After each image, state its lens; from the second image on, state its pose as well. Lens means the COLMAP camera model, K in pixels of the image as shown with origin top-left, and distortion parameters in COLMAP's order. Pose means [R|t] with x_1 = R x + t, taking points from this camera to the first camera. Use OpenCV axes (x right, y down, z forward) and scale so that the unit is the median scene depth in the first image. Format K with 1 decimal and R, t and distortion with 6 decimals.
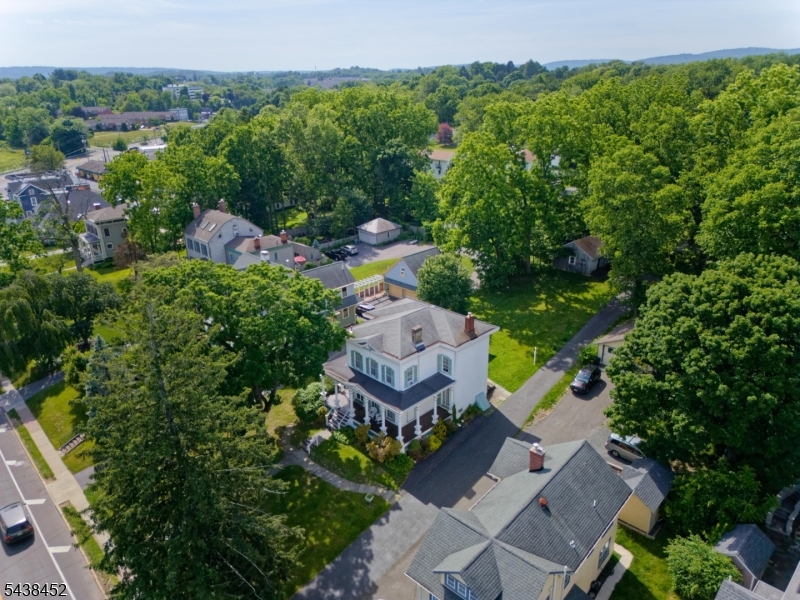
lens RADIAL K [[555.0, 0, 400.0], [0, 555.0, 300.0], [0, 0, 1]] dist [0.050307, -0.033903]
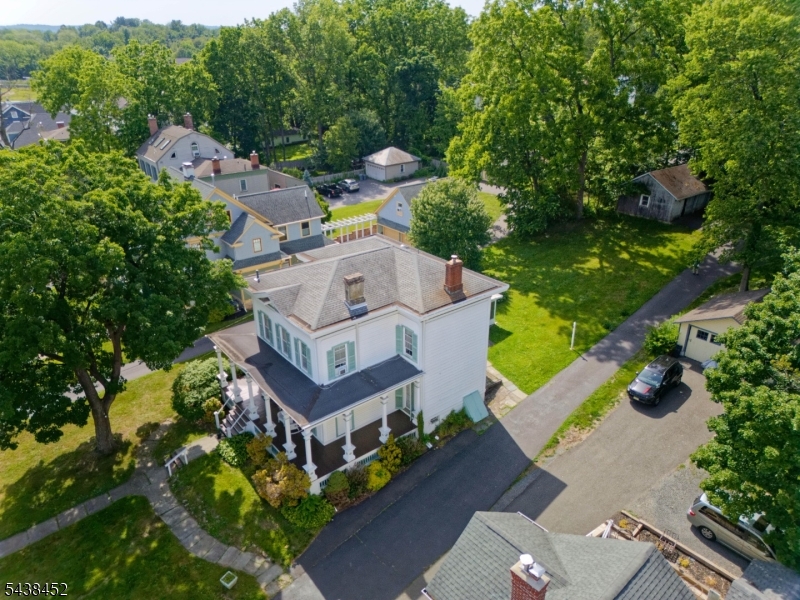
lens RADIAL K [[555.0, 0, 400.0], [0, 555.0, 300.0], [0, 0, 1]] dist [0.050307, -0.033903]
pose [[0.993547, 0.053464, -0.100031, 0.120962], [-0.047368, 0.996929, 0.062358, 0.032959], [0.103058, -0.057218, 0.993028, 0.395585]]
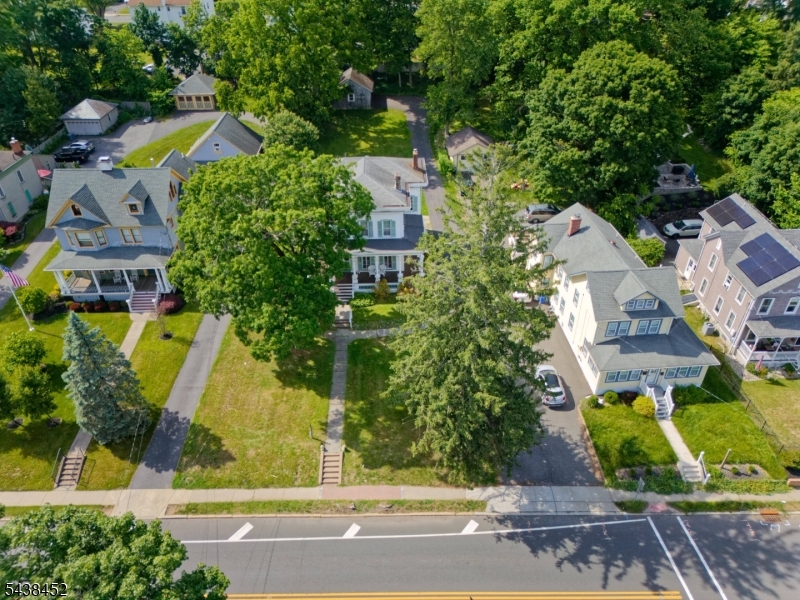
lens RADIAL K [[555.0, 0, 400.0], [0, 555.0, 300.0], [0, 0, 1]] dist [0.050307, -0.033903]
pose [[0.686141, -0.417547, 0.595705, -0.617410], [0.263301, 0.905897, 0.331696, -0.073048], [-0.678147, -0.070740, 0.731514, 0.189619]]
